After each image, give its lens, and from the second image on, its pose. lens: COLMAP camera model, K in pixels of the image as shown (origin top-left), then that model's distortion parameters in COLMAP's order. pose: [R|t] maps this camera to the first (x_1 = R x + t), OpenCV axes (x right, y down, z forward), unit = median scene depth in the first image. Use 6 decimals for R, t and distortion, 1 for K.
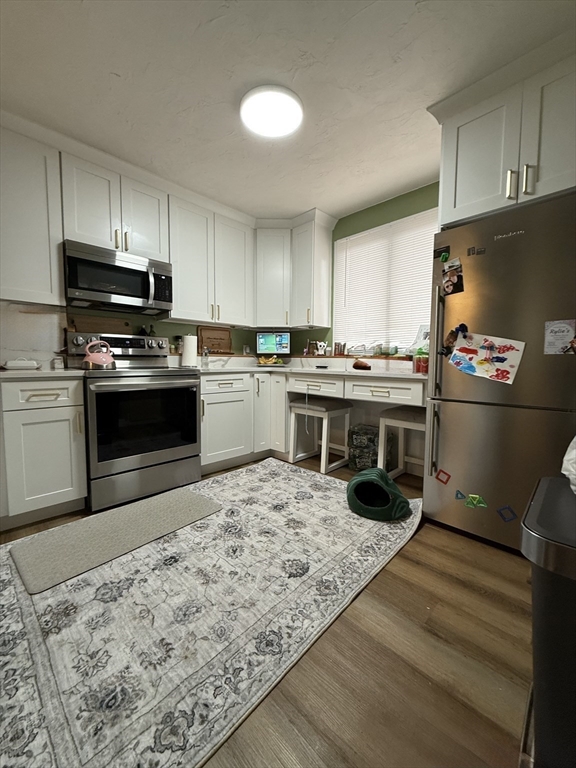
lens RADIAL K [[306.8, 0, 289.4], [0, 306.8, 382.9], [0, 0, 1]] dist [-0.000987, 0.000010]
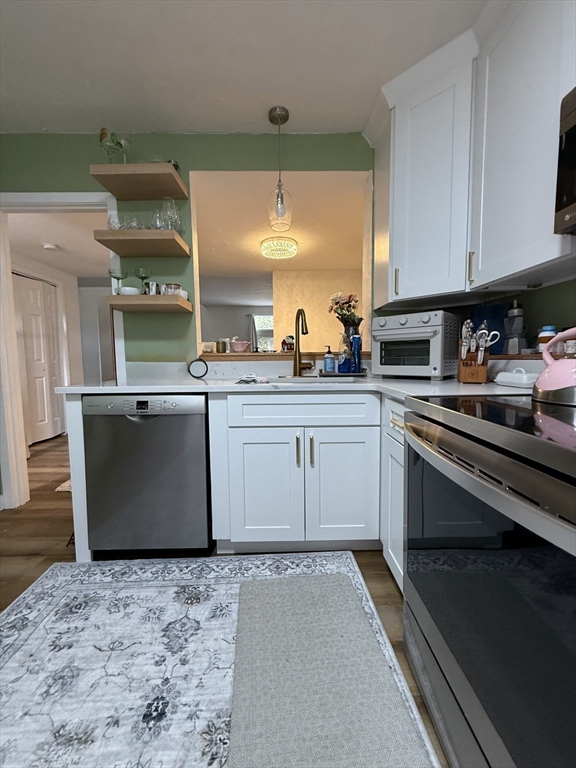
lens RADIAL K [[306.8, 0, 288.3], [0, 306.8, 383.1], [0, 0, 1]] dist [-0.000987, 0.000010]
pose [[-0.702197, 0.057038, -0.709694, -0.213809], [-0.042869, 0.991590, 0.122110, -0.169415], [0.710691, 0.116169, -0.693847, 1.832182]]
